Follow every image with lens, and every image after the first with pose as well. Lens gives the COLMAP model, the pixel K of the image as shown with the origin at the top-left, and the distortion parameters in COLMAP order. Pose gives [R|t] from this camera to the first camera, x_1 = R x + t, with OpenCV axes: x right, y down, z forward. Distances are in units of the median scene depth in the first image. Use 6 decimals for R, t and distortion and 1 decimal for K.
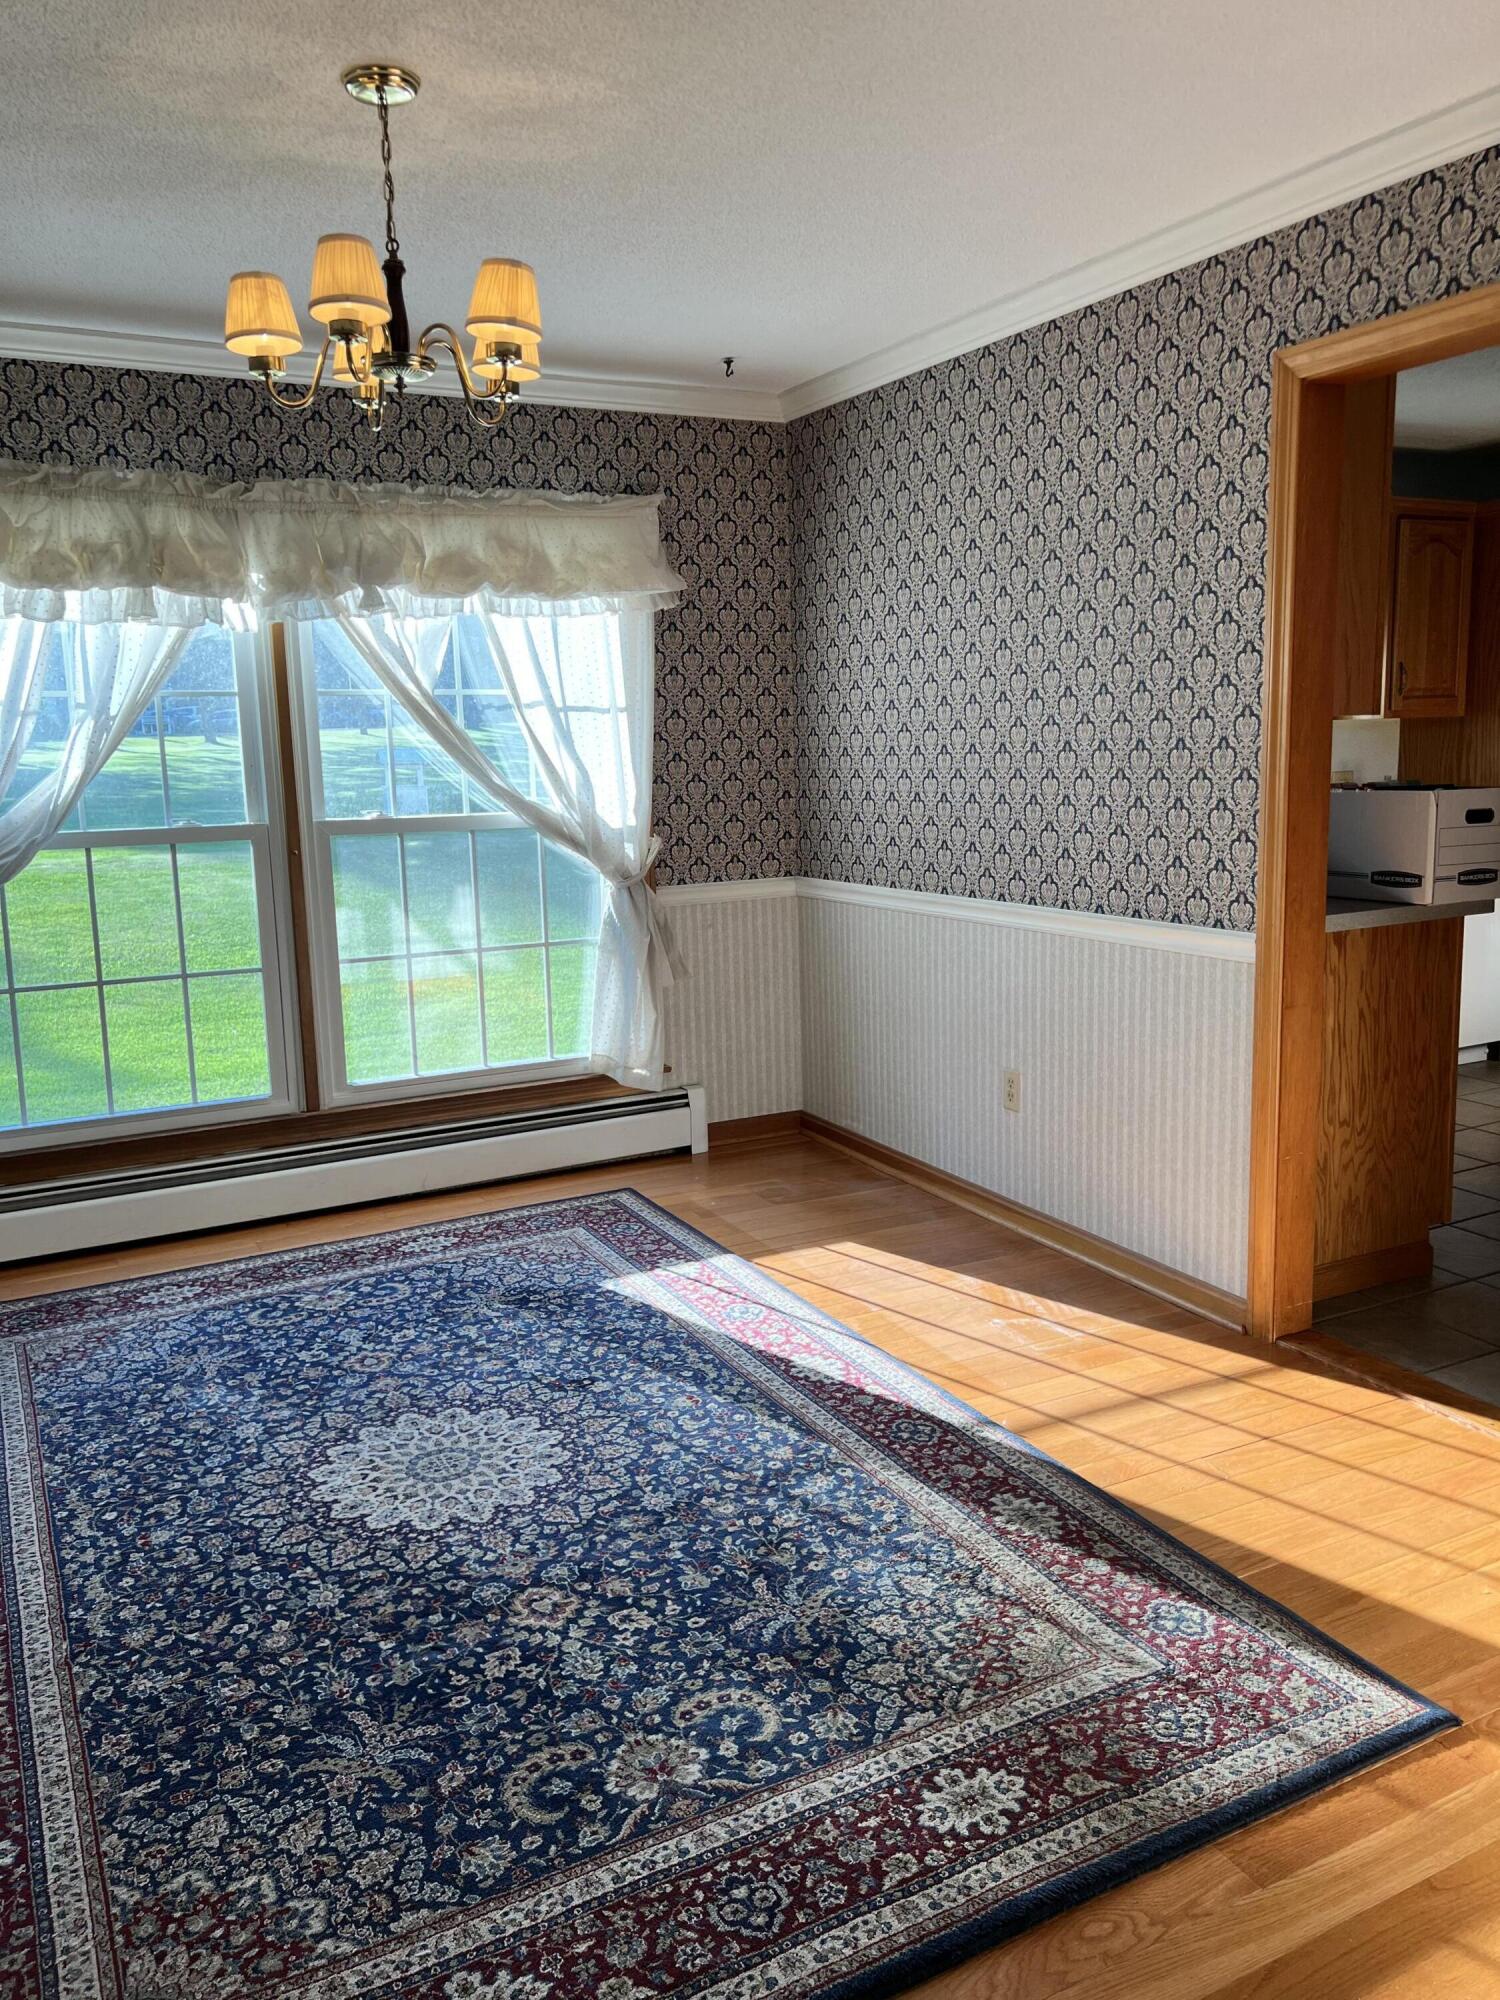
lens RADIAL K [[1502.5, 0, 749.1], [0, 1502.5, 995.0], [0, 0, 1]] dist [0.047318, -0.029486]
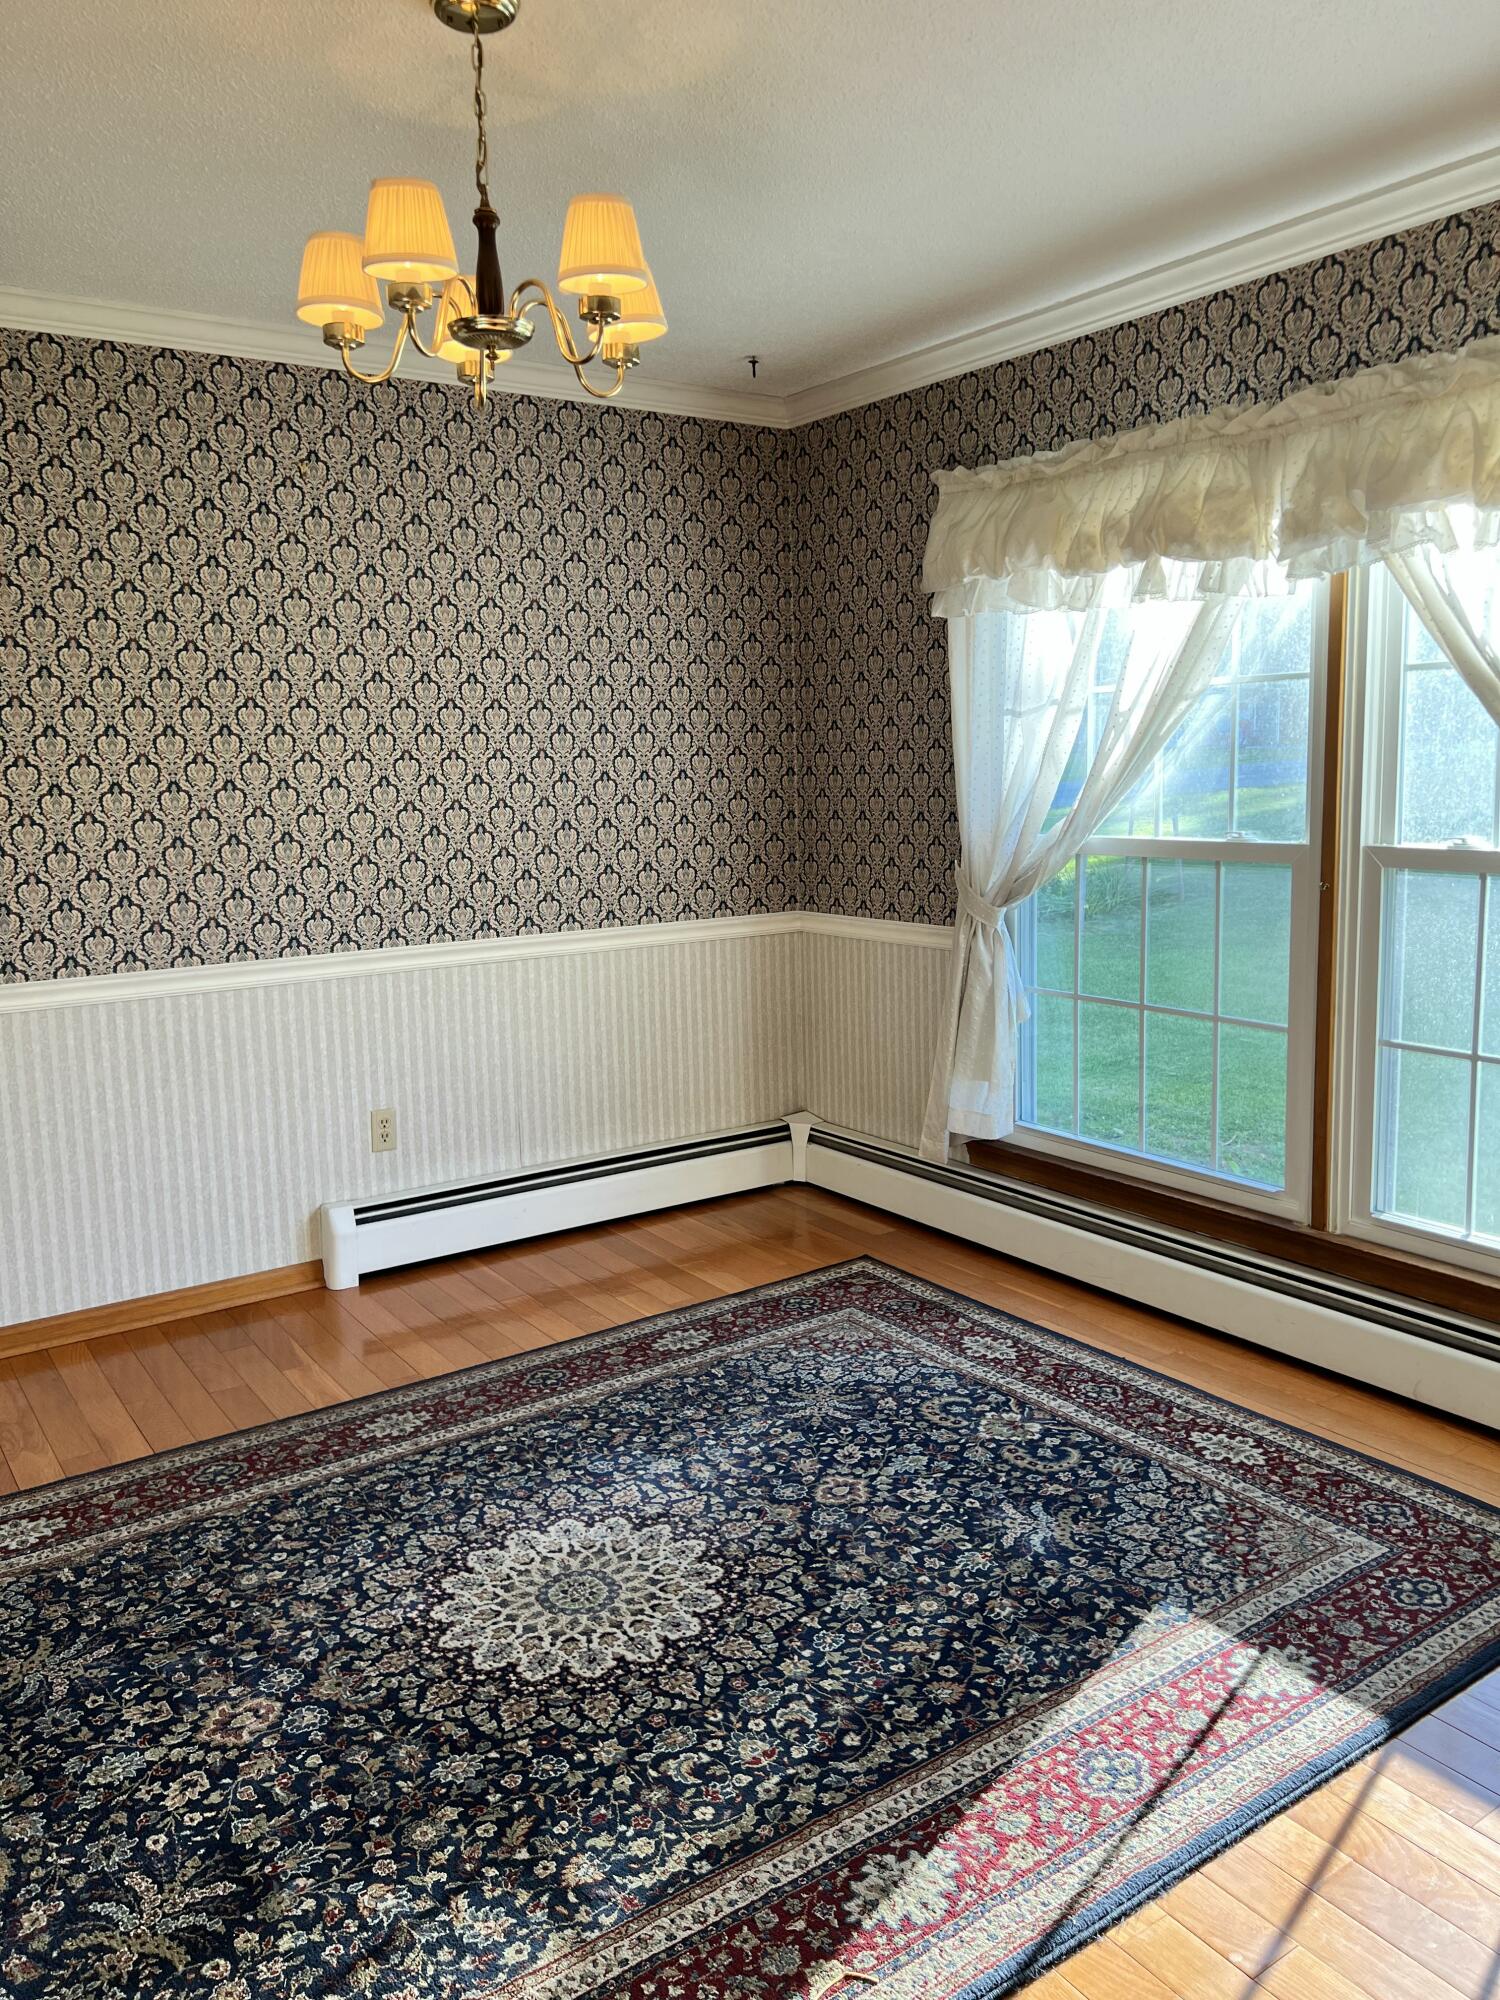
lens RADIAL K [[1502.5, 0, 751.3], [0, 1502.5, 995.1], [0, 0, 1]] dist [0.047318, -0.029486]
pose [[0.119042, 0.180298, -0.976382, 0.514567], [-0.138227, 0.976808, 0.163524, -0.158816], [0.983220, 0.115496, 0.141203, 0.790532]]
